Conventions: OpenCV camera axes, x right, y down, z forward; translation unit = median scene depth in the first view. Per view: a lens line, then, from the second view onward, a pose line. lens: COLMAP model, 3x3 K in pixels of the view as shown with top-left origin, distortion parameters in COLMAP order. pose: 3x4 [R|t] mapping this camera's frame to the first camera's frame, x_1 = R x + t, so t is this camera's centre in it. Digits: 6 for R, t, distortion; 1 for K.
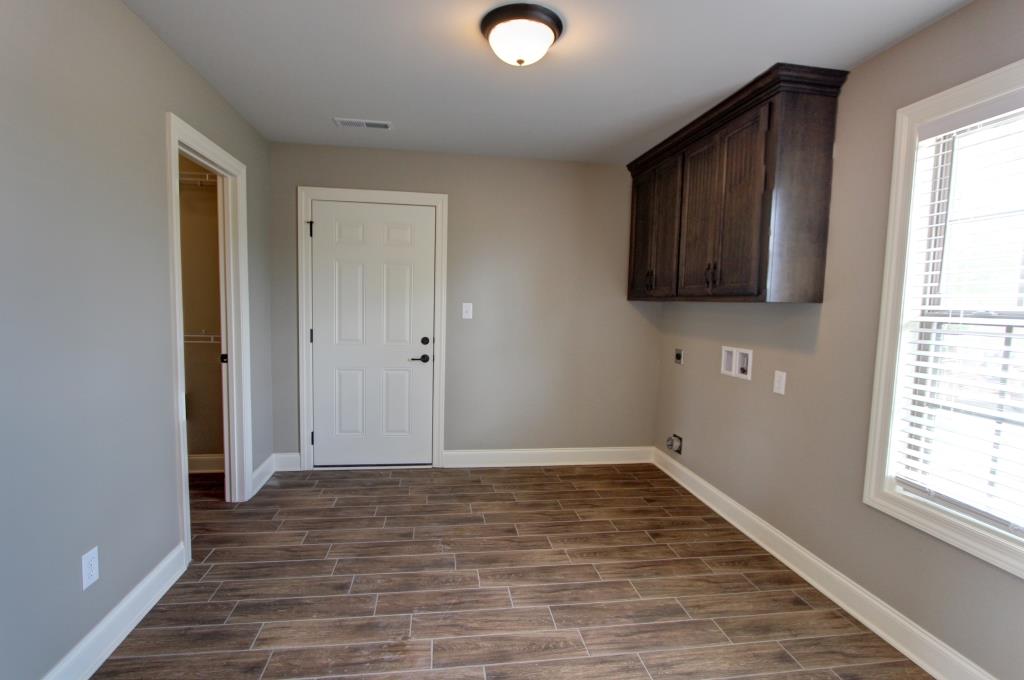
lens RADIAL K [[470.9, 0, 509.2], [0, 470.9, 341.5], [0, 0, 1]] dist [-0.011131, -0.002718]
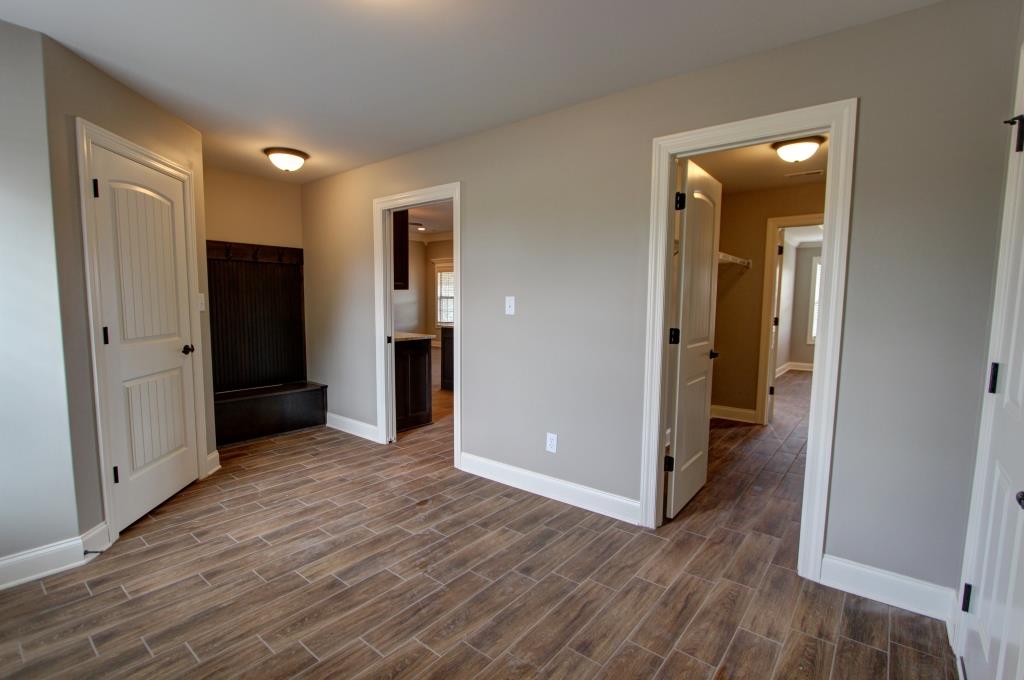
lens RADIAL K [[470.9, 0, 508.3], [0, 470.9, 343.6], [0, 0, 1]] dist [-0.011131, -0.002718]
pose [[-0.739584, 0.026356, -0.672548, 0.366499], [-0.086119, 0.987314, 0.133394, -0.106157], [0.667532, 0.156575, -0.727932, 1.702816]]
